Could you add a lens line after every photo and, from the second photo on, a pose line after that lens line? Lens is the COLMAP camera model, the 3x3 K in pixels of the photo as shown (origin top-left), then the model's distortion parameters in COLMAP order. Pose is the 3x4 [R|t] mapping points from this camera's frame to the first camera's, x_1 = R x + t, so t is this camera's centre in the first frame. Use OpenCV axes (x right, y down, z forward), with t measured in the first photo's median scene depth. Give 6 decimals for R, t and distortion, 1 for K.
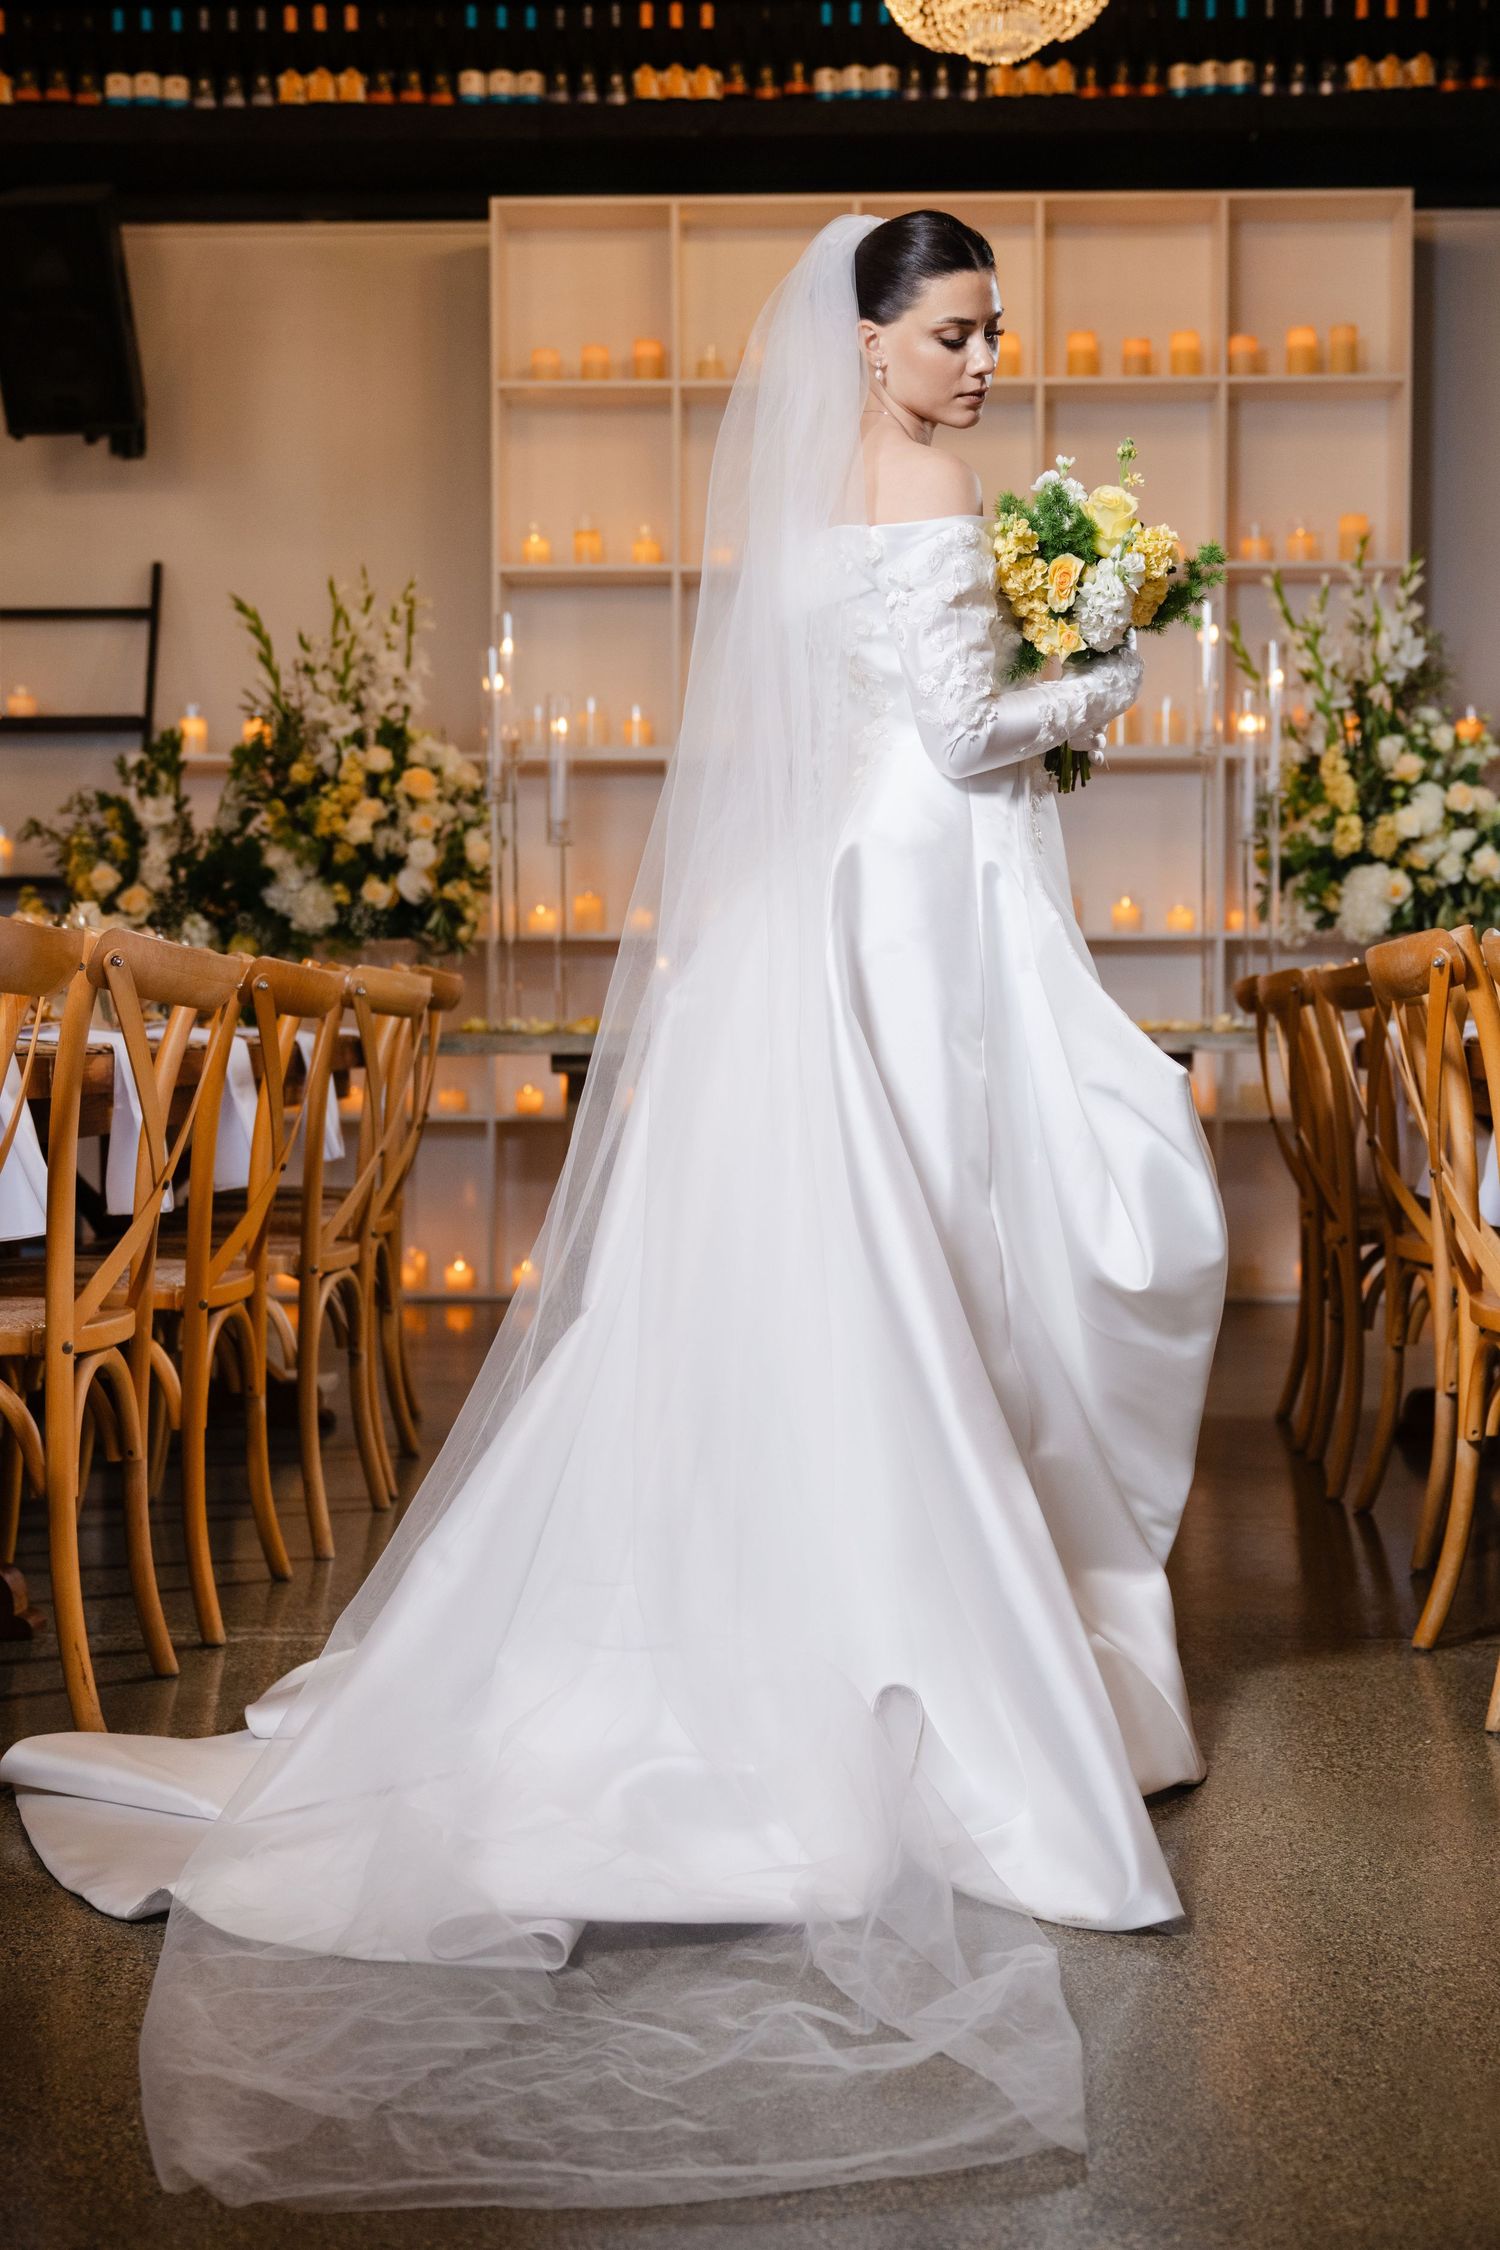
lens RADIAL K [[2672.4, 0, 781.2], [0, 2672.4, 1107.9], [0, 0, 1]] dist [0.008602, 0.019402]
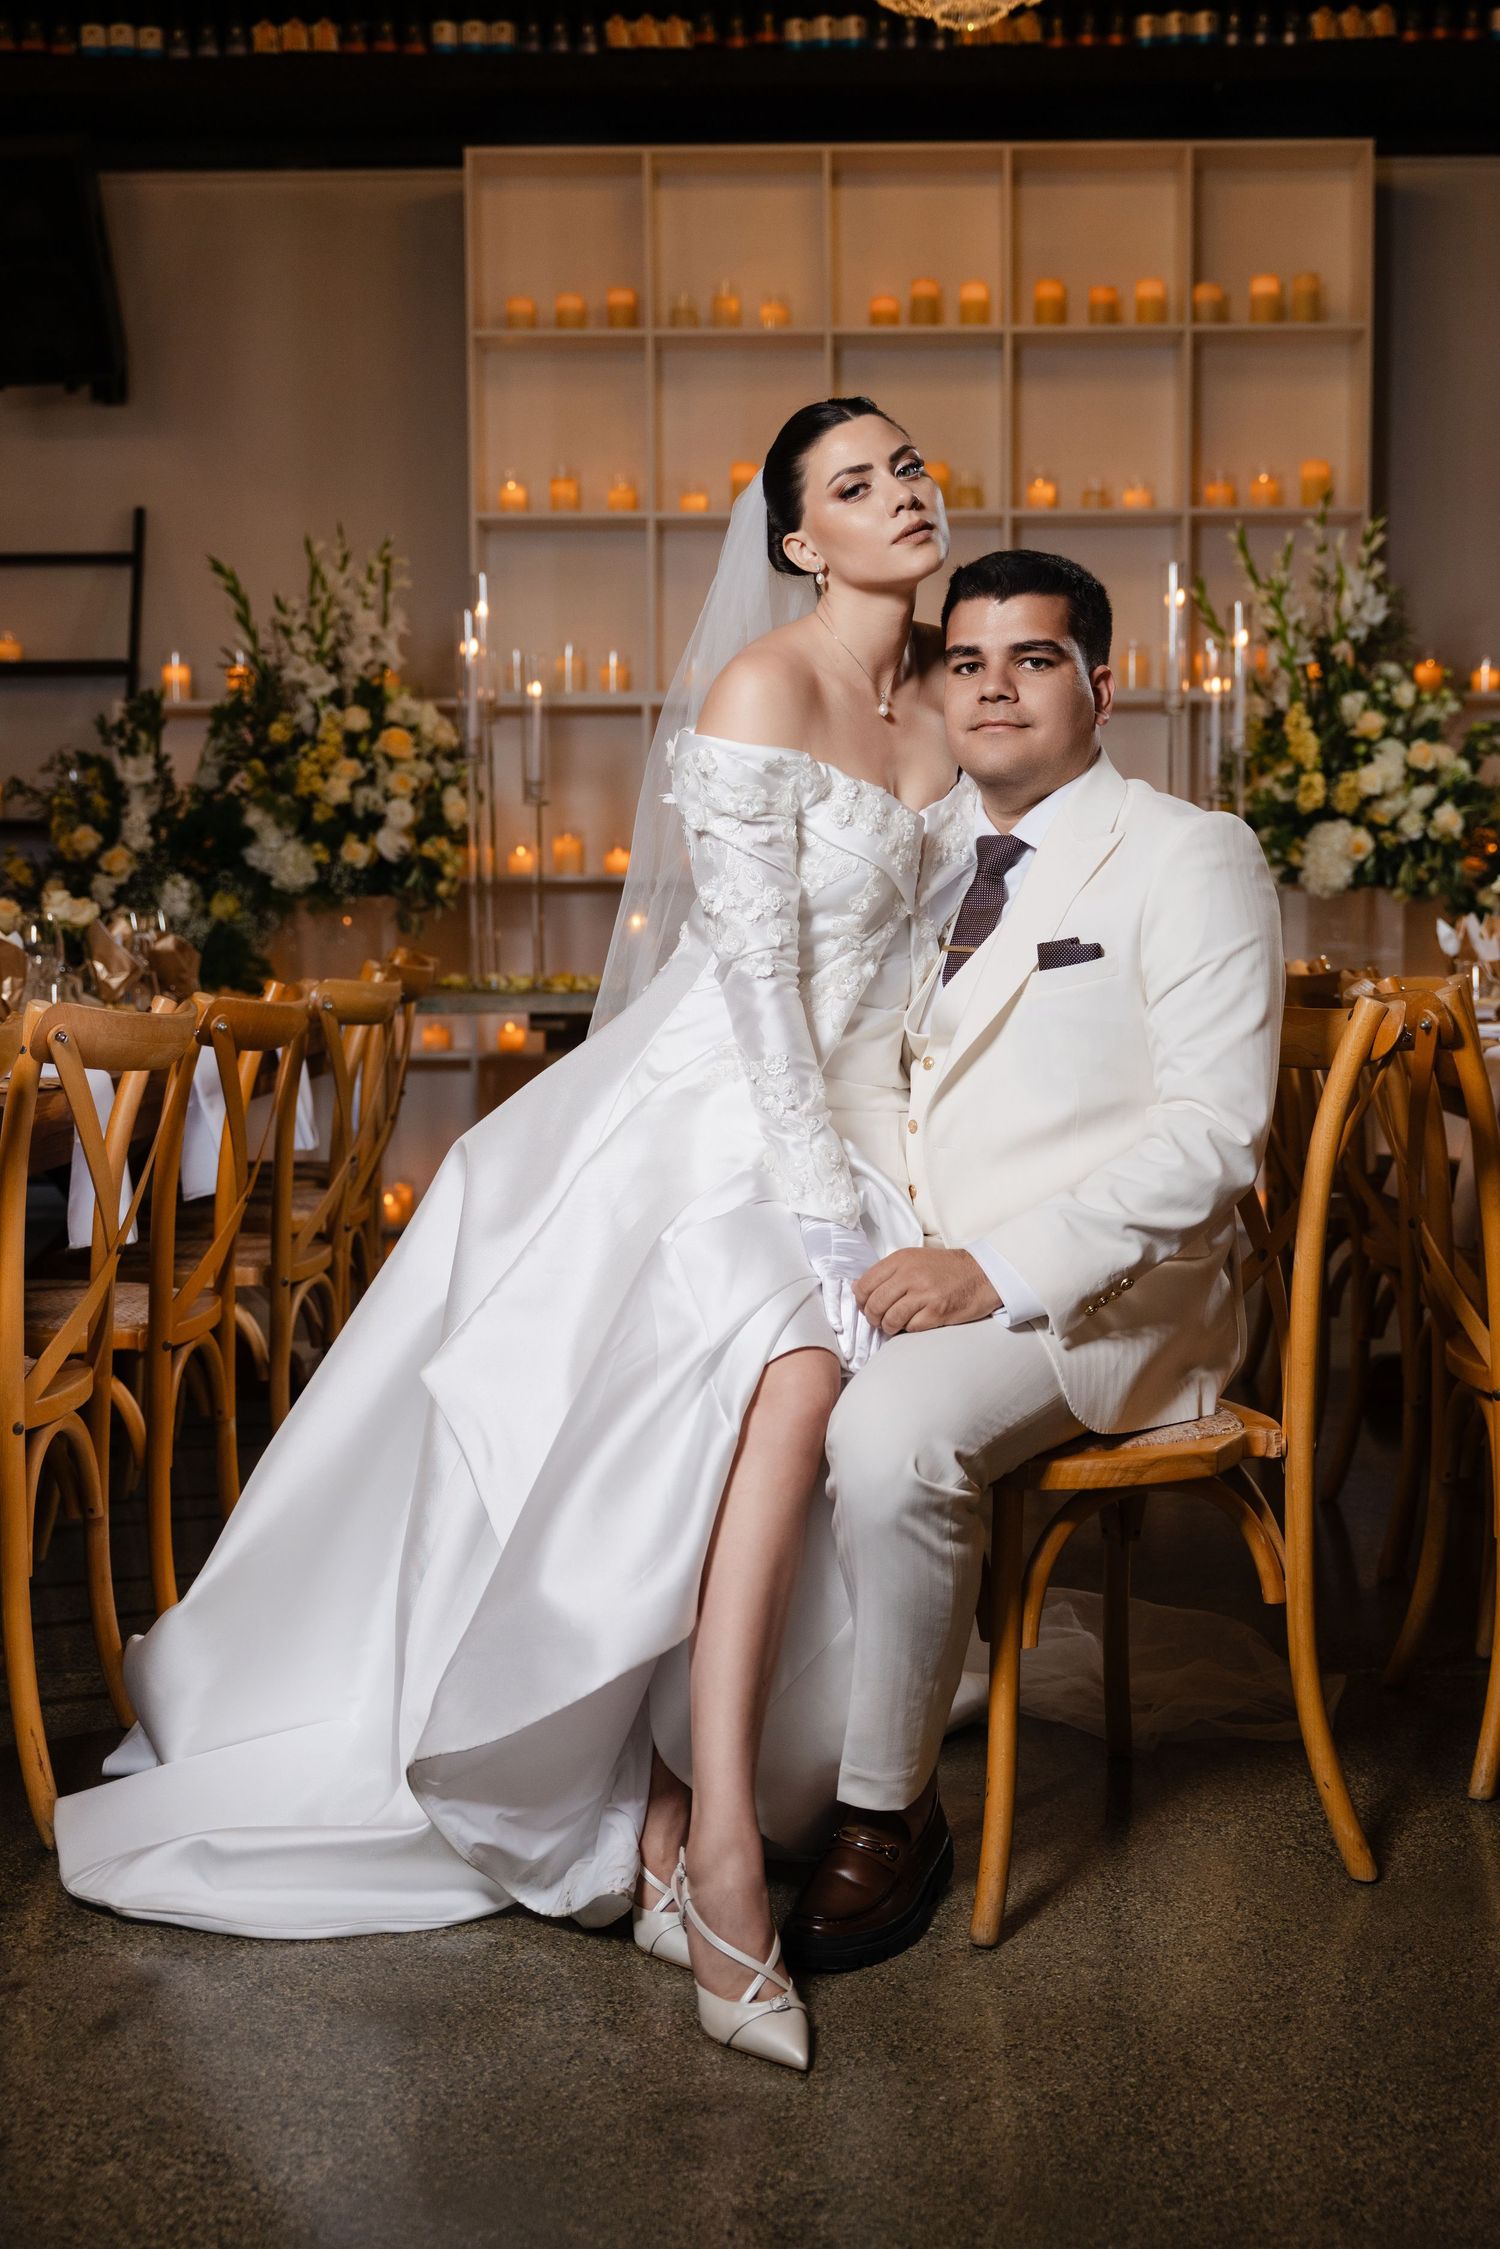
lens RADIAL K [[2539.4, 0, 799.1], [0, 2539.4, 1067.4], [0, 0, 1]] dist [0.003241, 0.001549]
pose [[0.999891, -0.005703, 0.013632, 0.003144], [0.005184, 0.999270, 0.037837, -0.033642], [-0.013838, -0.037763, 0.999191, 0.031682]]
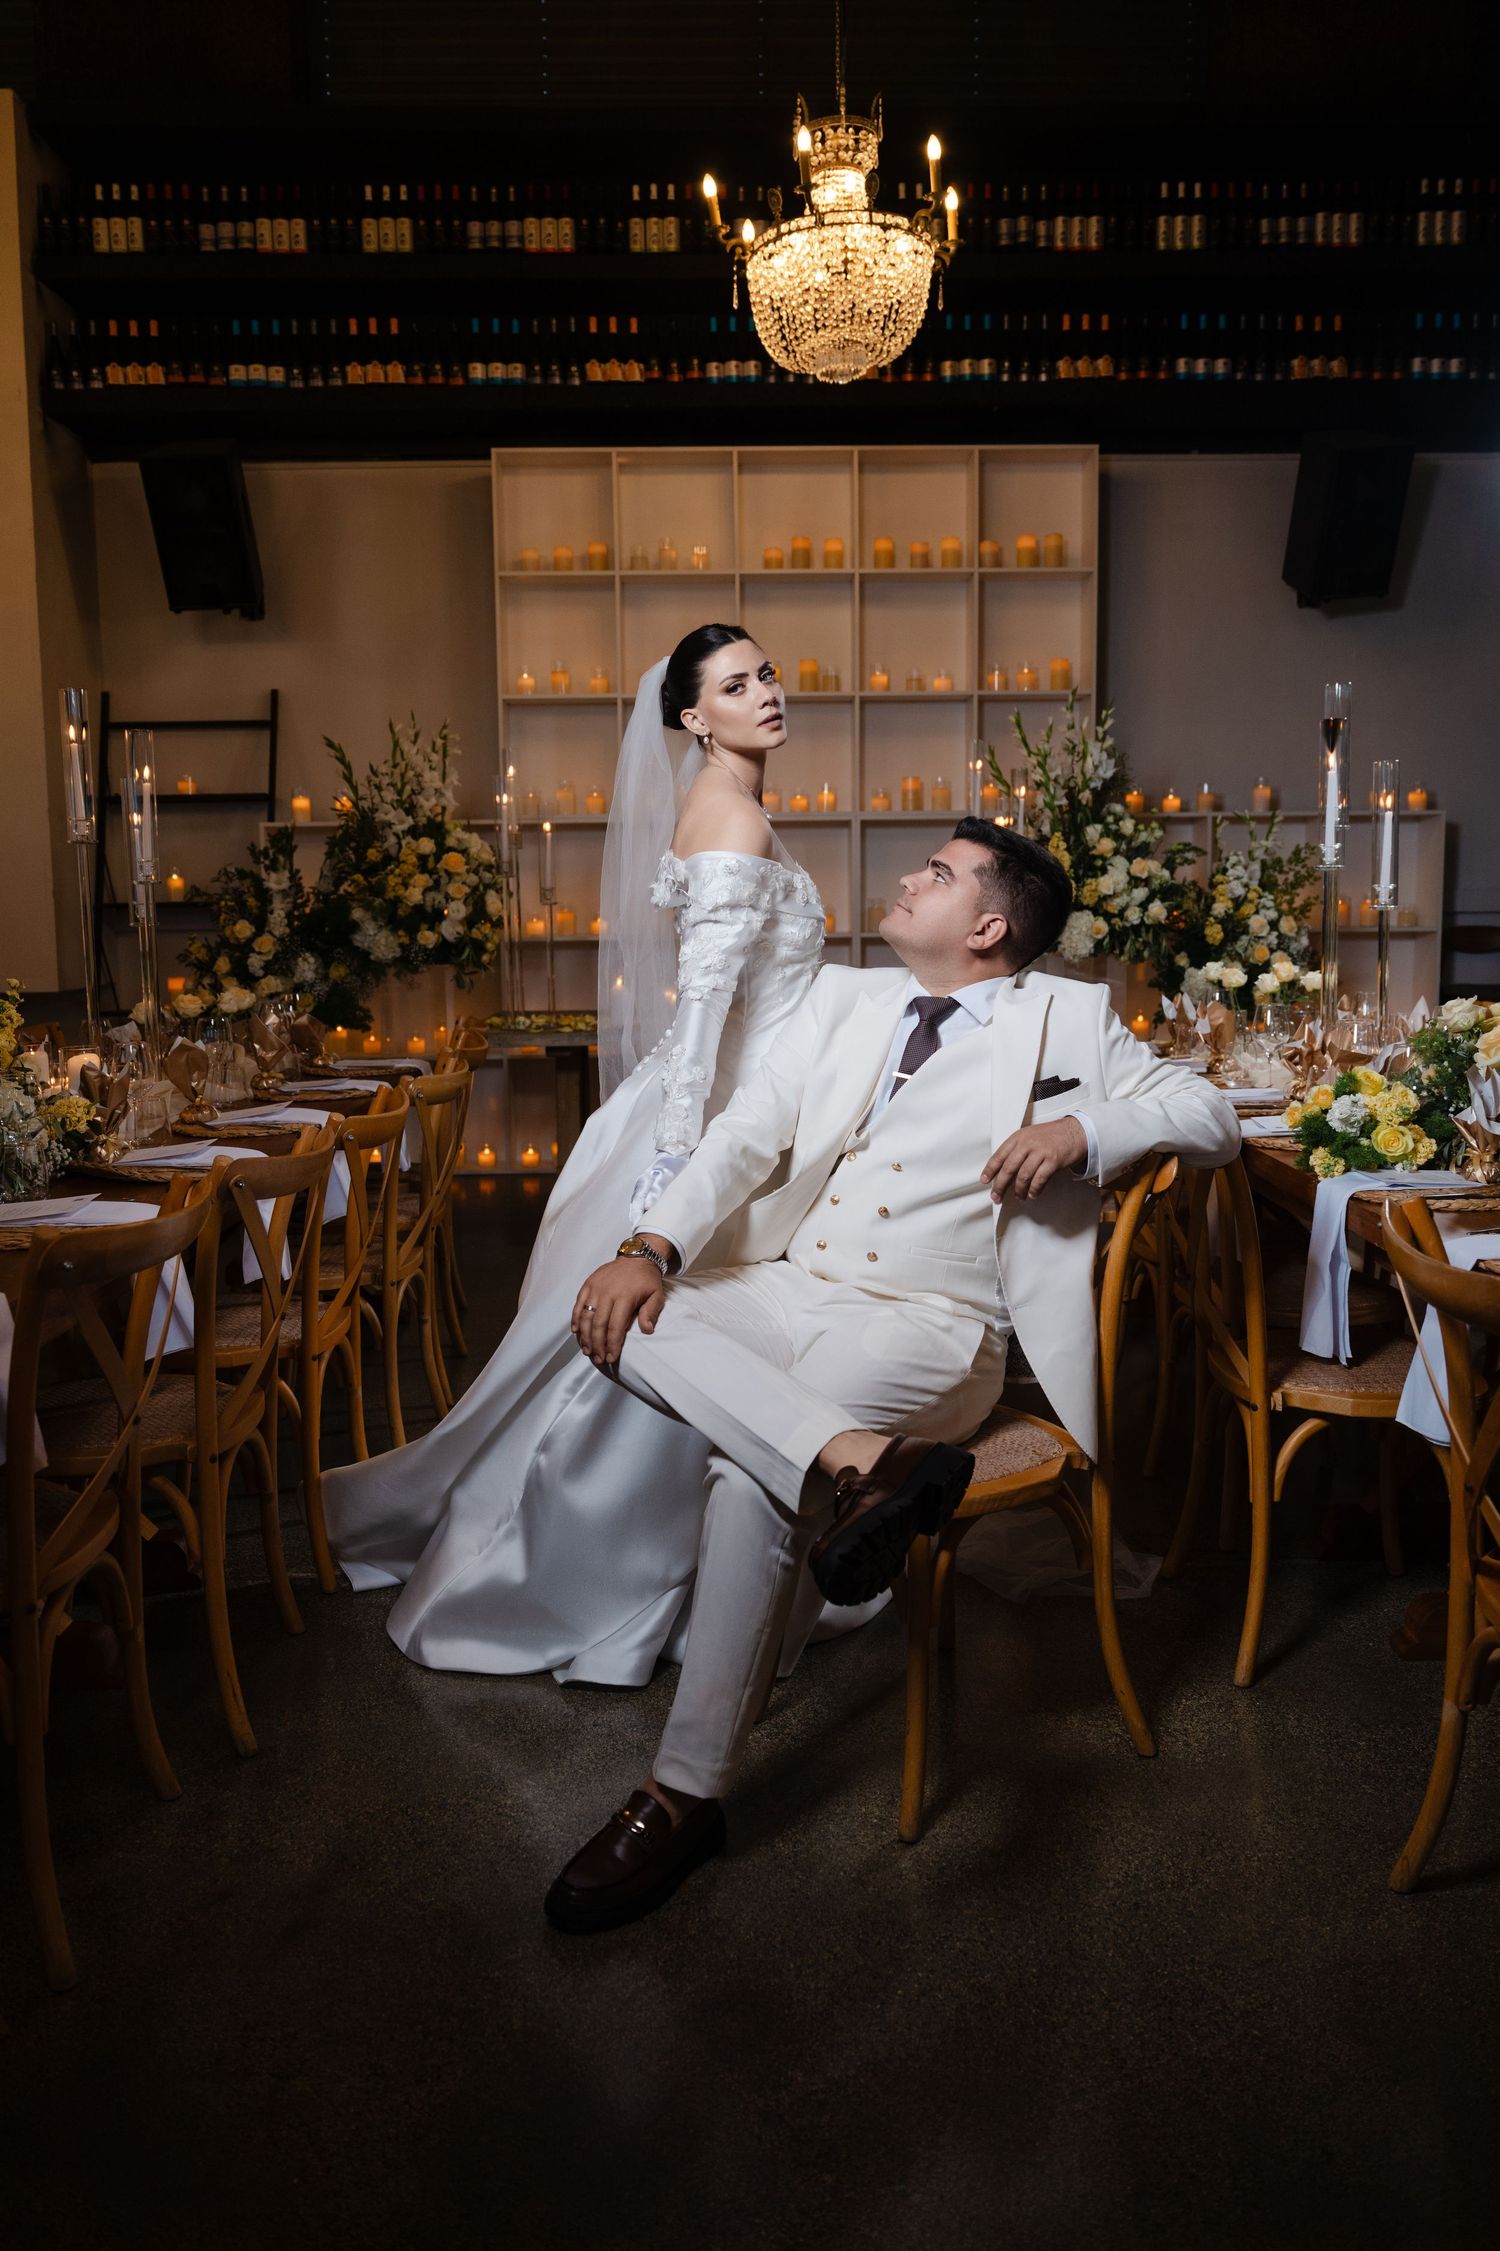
lens RADIAL K [[1616.5, 0, 754.7], [0, 1616.5, 1052.7], [0, 0, 1]] dist [-0.006489, -0.000916]
pose [[0.998717, -0.016205, 0.047968, -0.011602], [0.012726, 0.997325, 0.071981, -0.076721], [-0.049006, -0.071278, 0.996252, 0.078439]]
